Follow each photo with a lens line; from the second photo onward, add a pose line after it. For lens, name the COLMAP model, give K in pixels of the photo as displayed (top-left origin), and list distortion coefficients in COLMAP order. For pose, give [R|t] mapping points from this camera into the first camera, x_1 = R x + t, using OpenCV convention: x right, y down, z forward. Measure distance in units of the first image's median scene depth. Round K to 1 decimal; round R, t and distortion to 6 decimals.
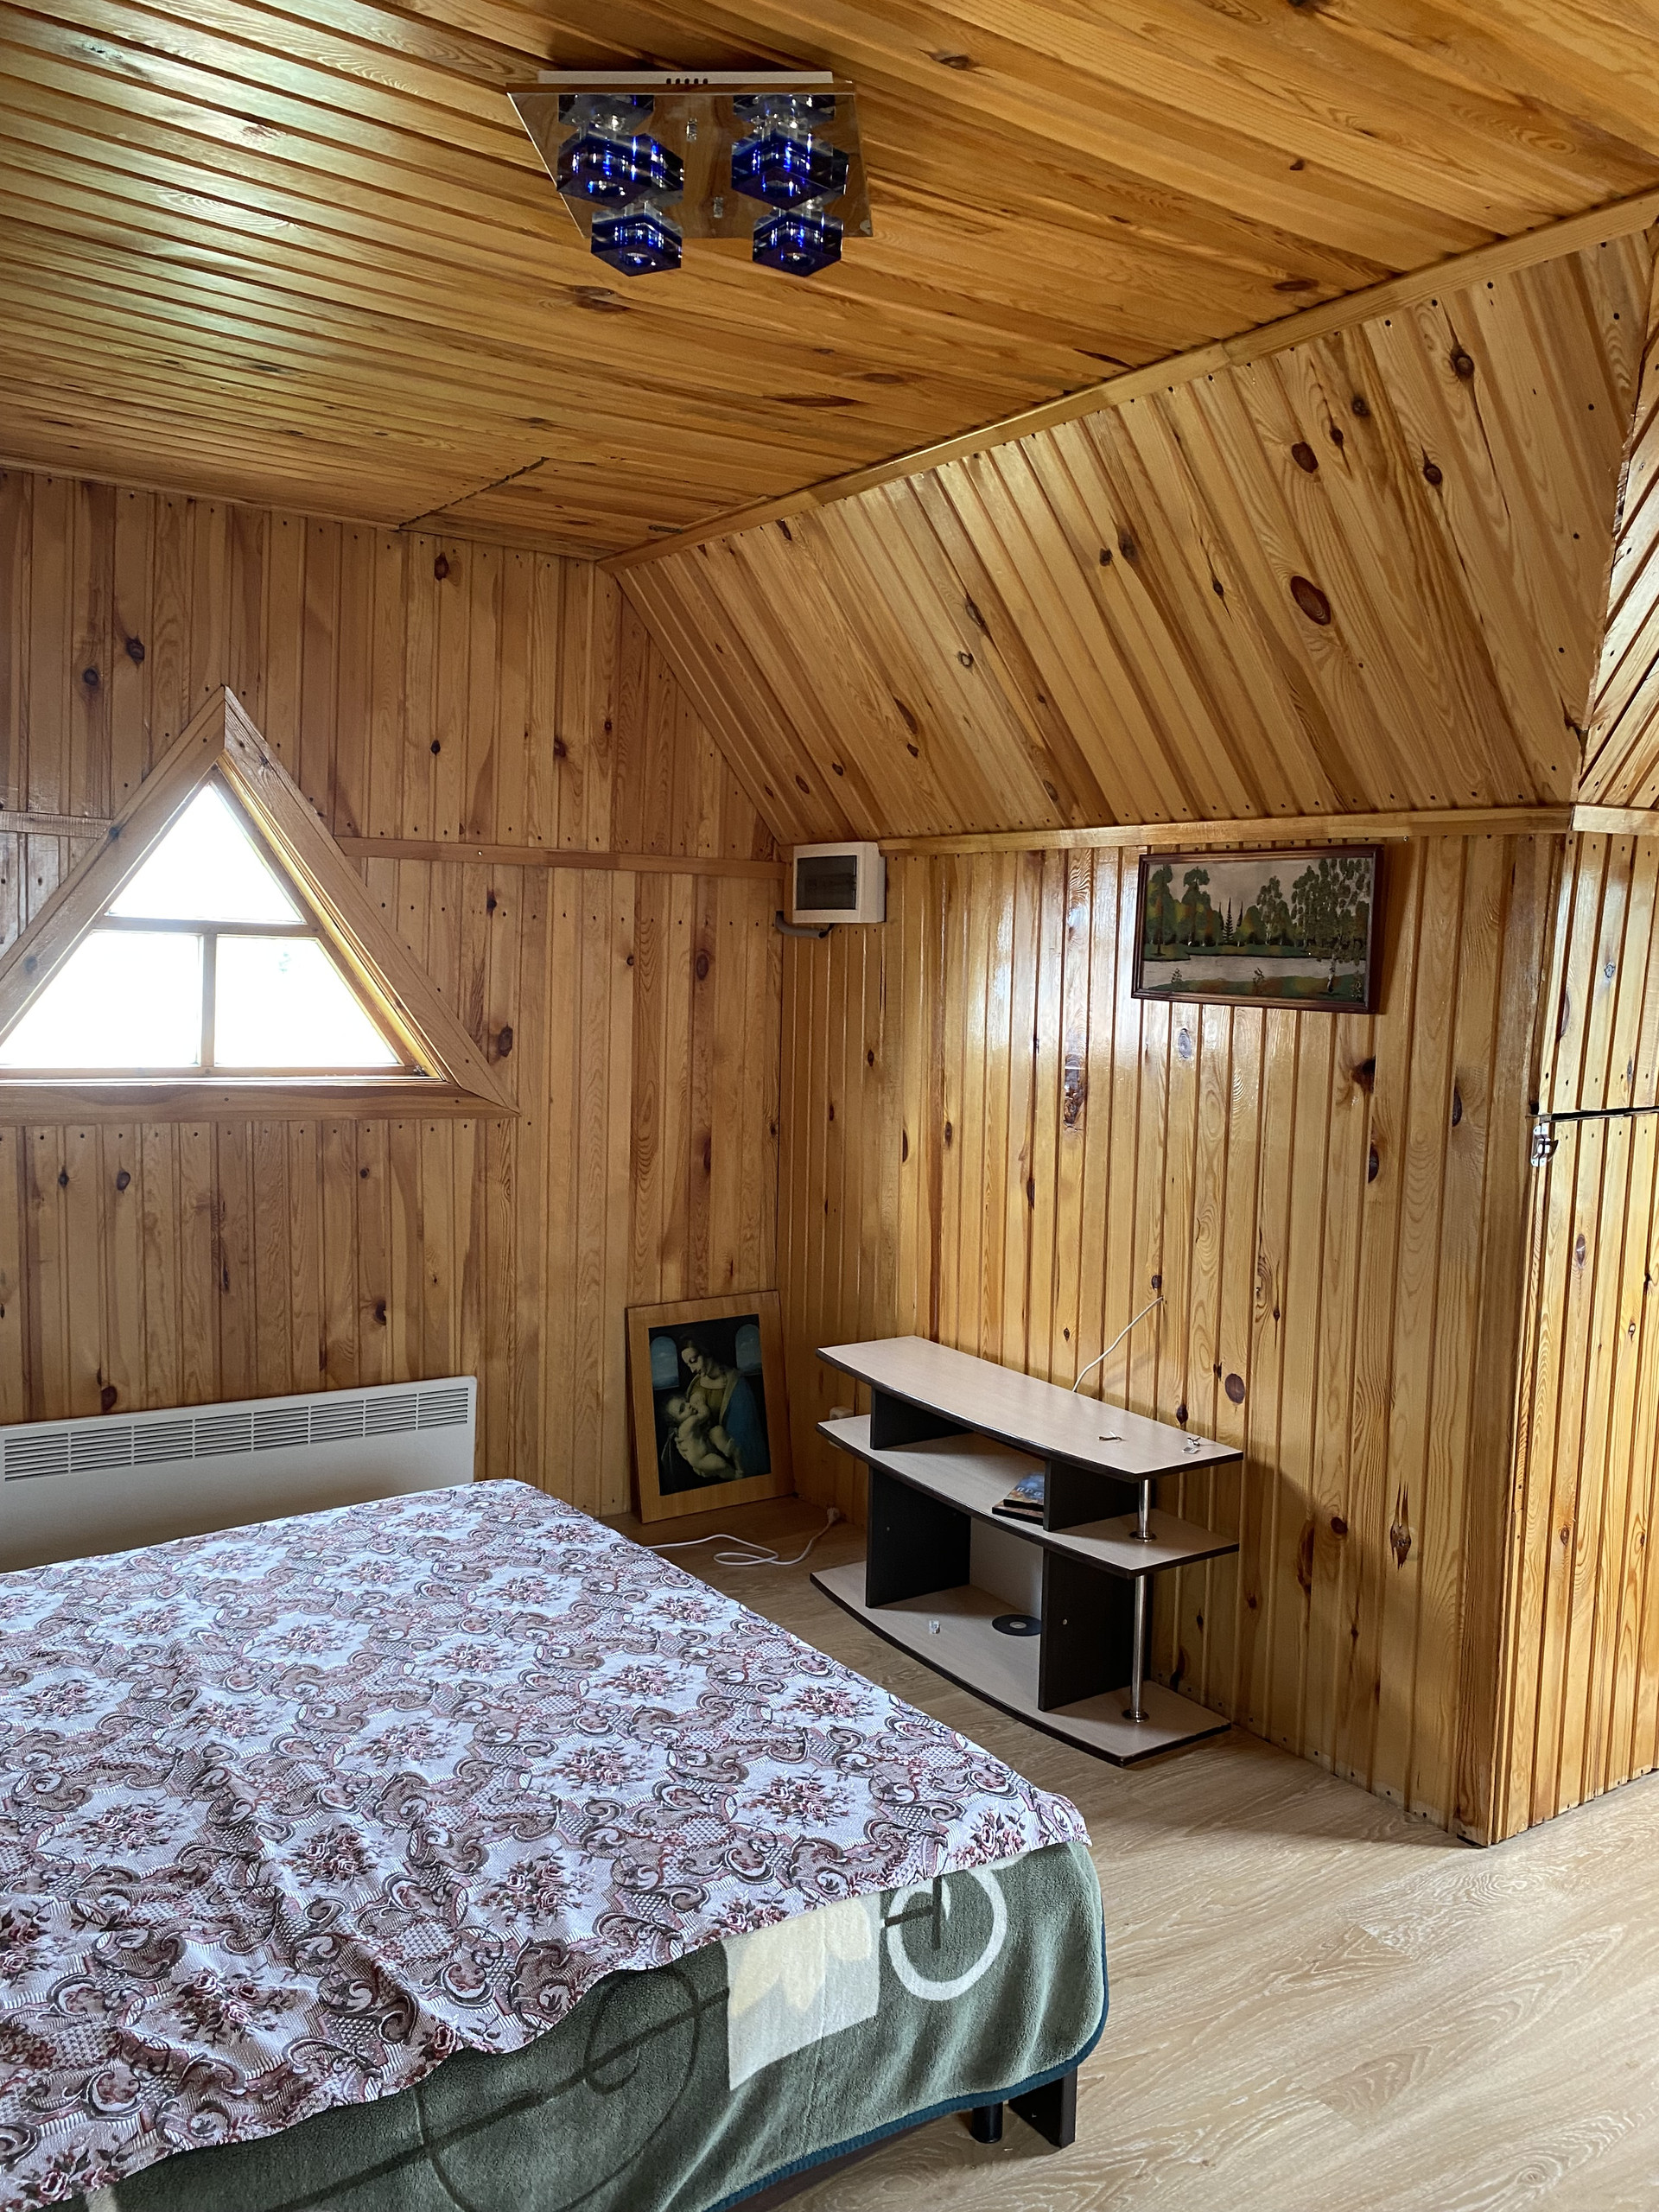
lens RADIAL K [[1690.0, 0, 813.5], [0, 1690.0, 1111.6], [0, 0, 1]] dist [0.022666, -0.032392]
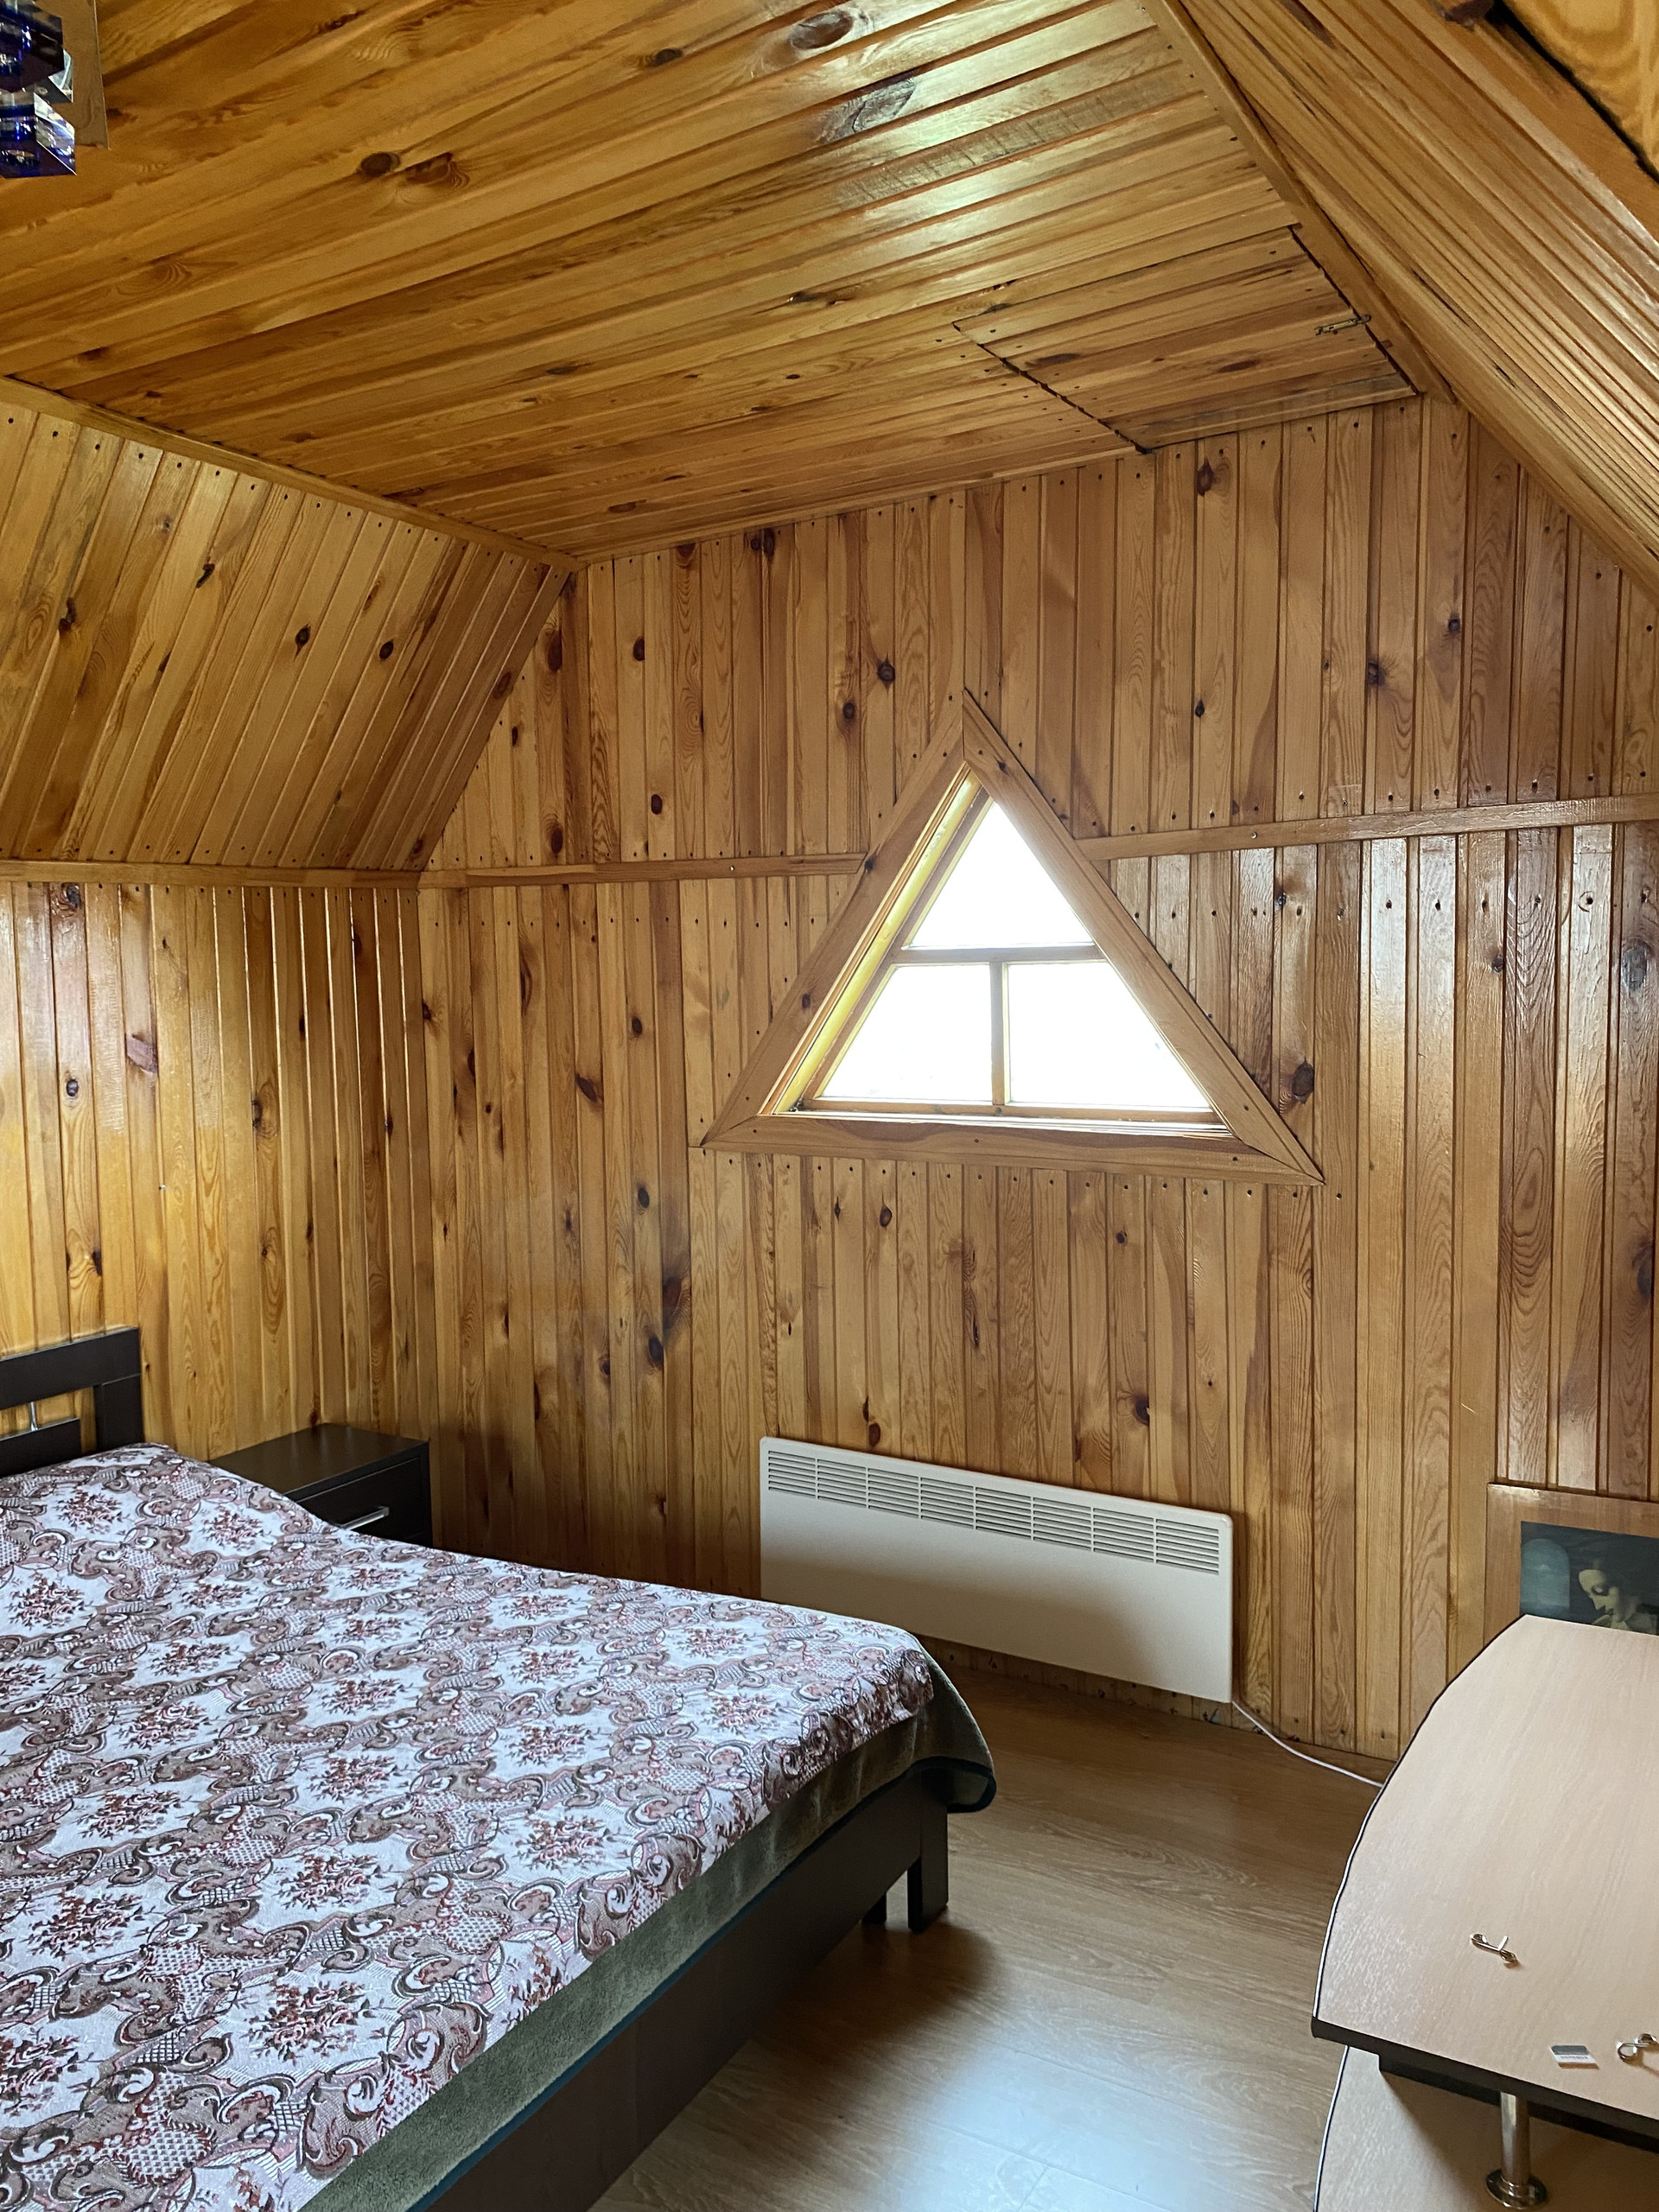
lens RADIAL K [[1690.0, 0, 824.8], [0, 1690.0, 1116.3], [0, 0, 1]] dist [0.022666, -0.032392]
pose [[0.407922, 0.036735, -0.912277, 0.504655], [-0.050231, 0.998580, 0.017750, -0.035894], [0.911634, 0.038584, 0.409188, 0.613464]]
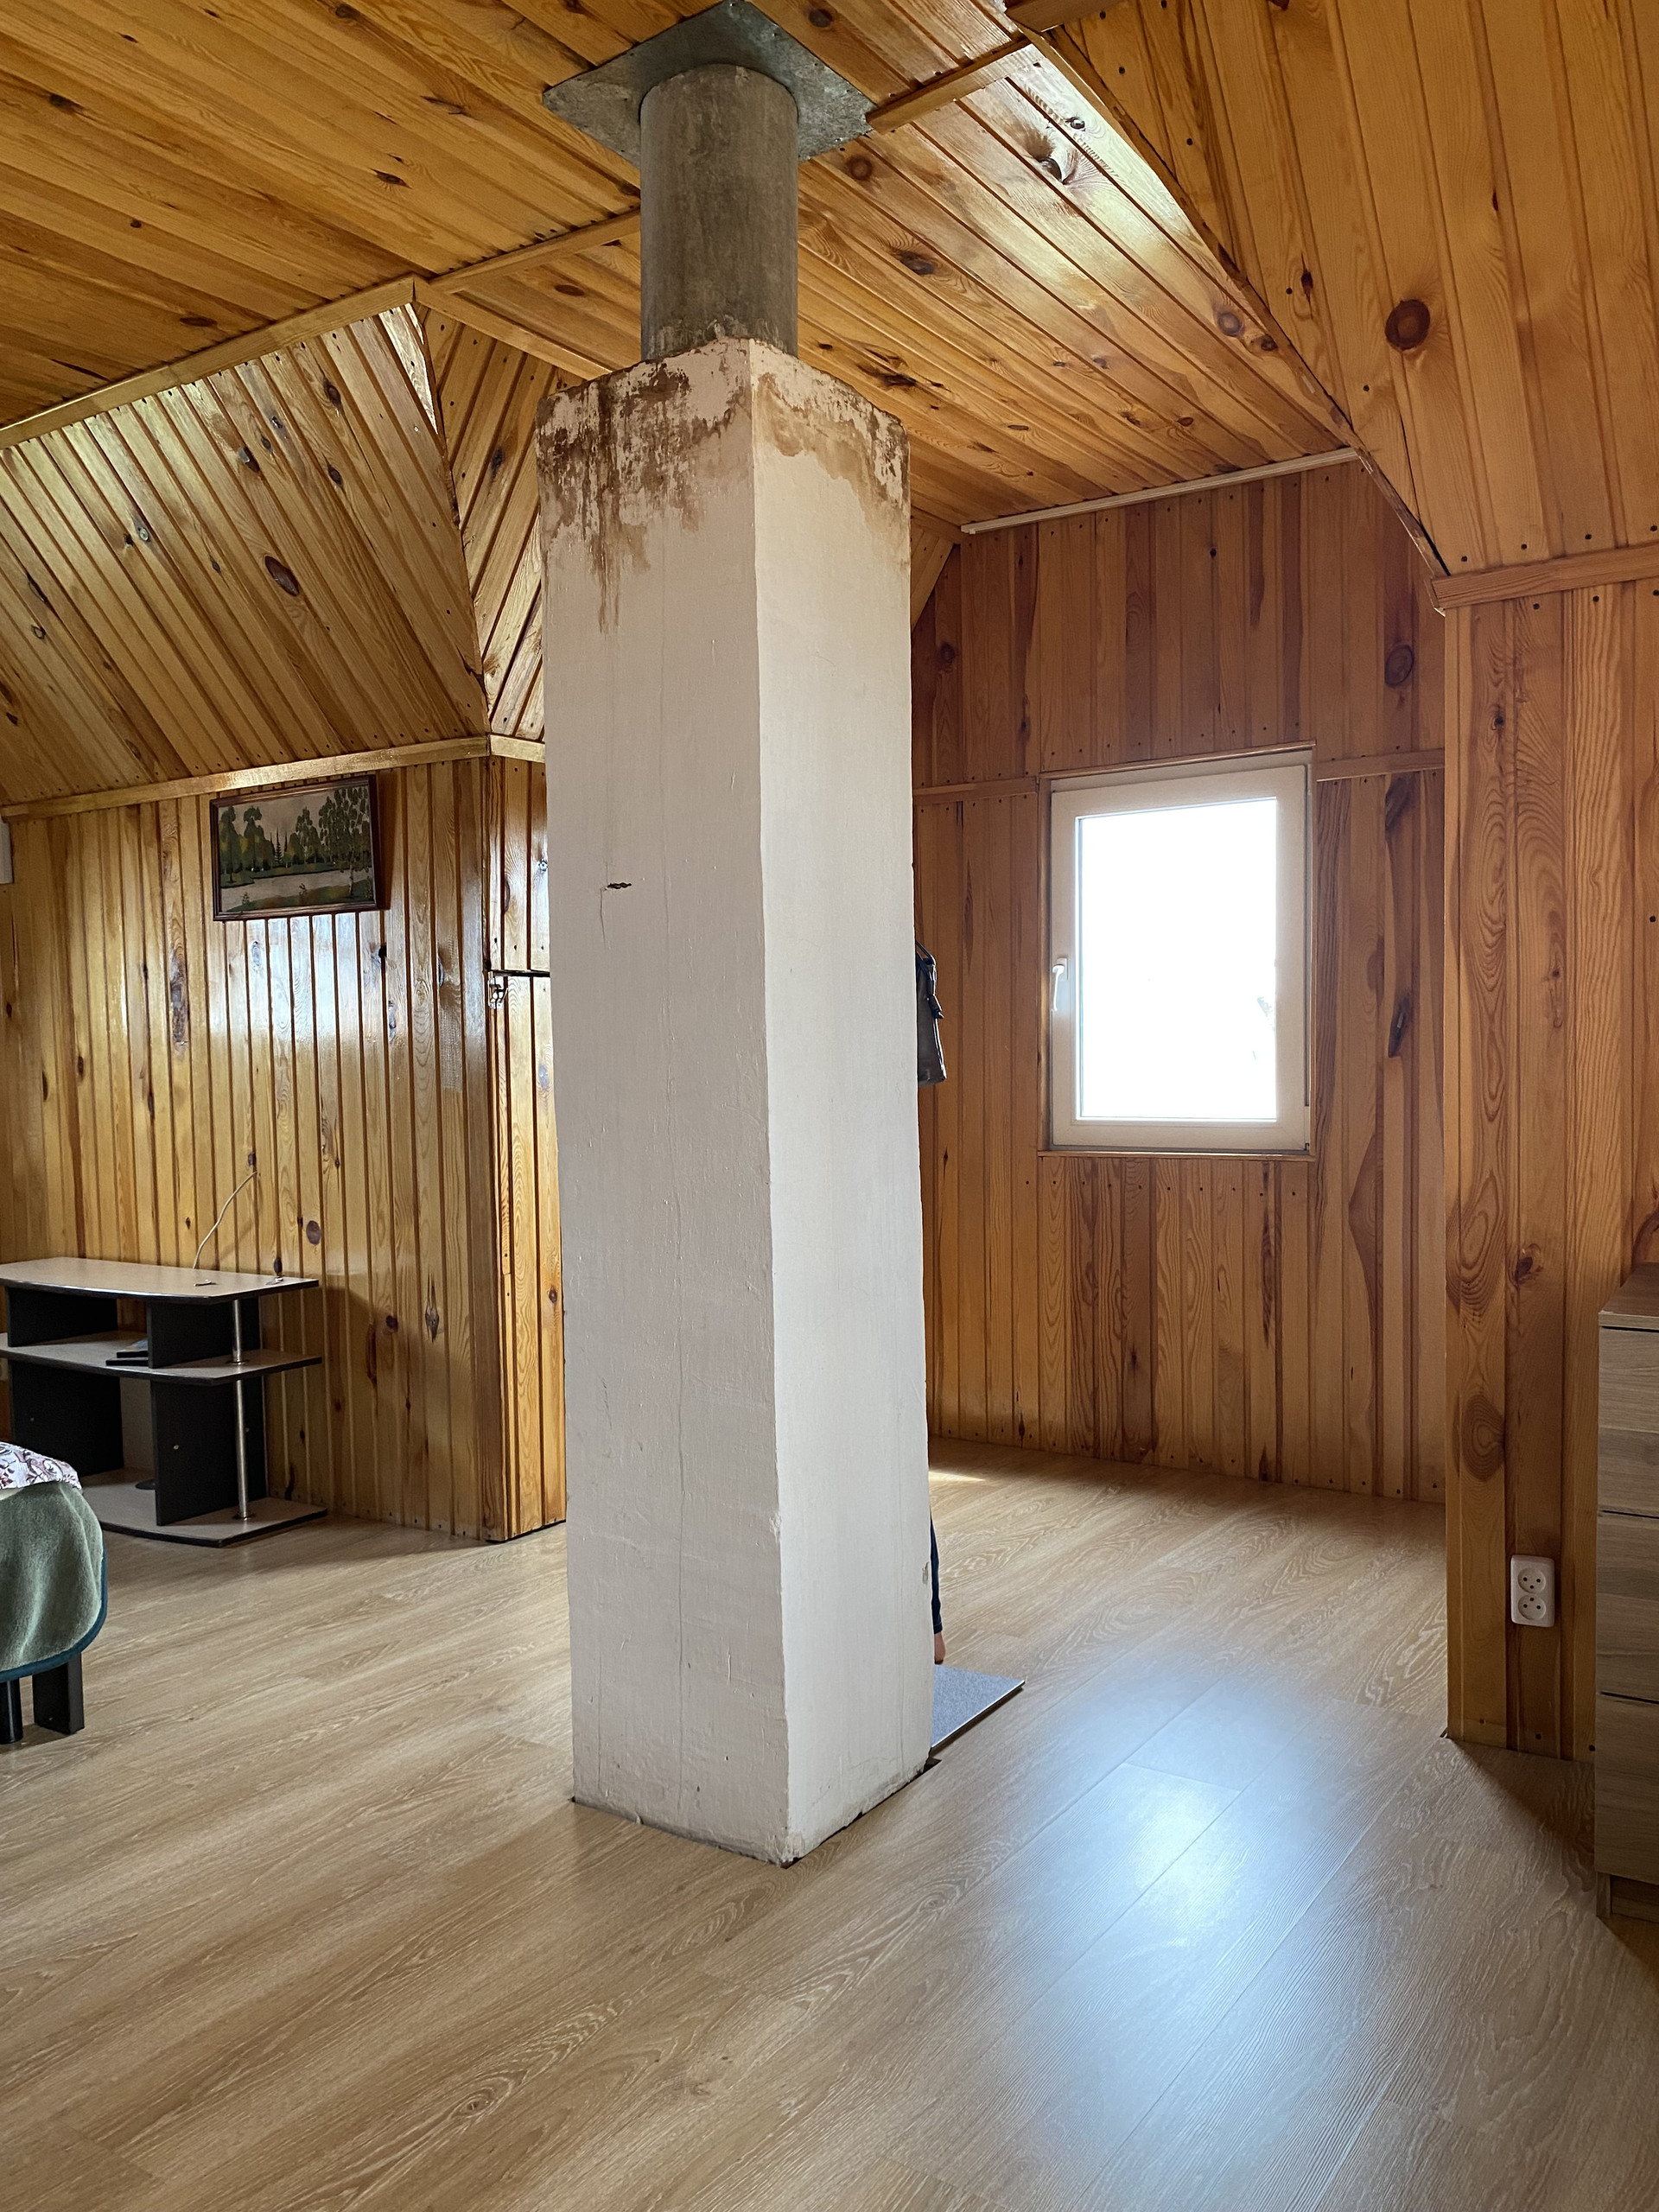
lens RADIAL K [[1690.0, 0, 869.0], [0, 1690.0, 1120.0], [0, 0, 1]] dist [0.022666, -0.032392]
pose [[0.919896, -0.060225, 0.387510, 0.144267], [0.082205, 0.995797, -0.040380, 0.159055], [-0.383450, 0.069001, 0.920981, -0.262407]]
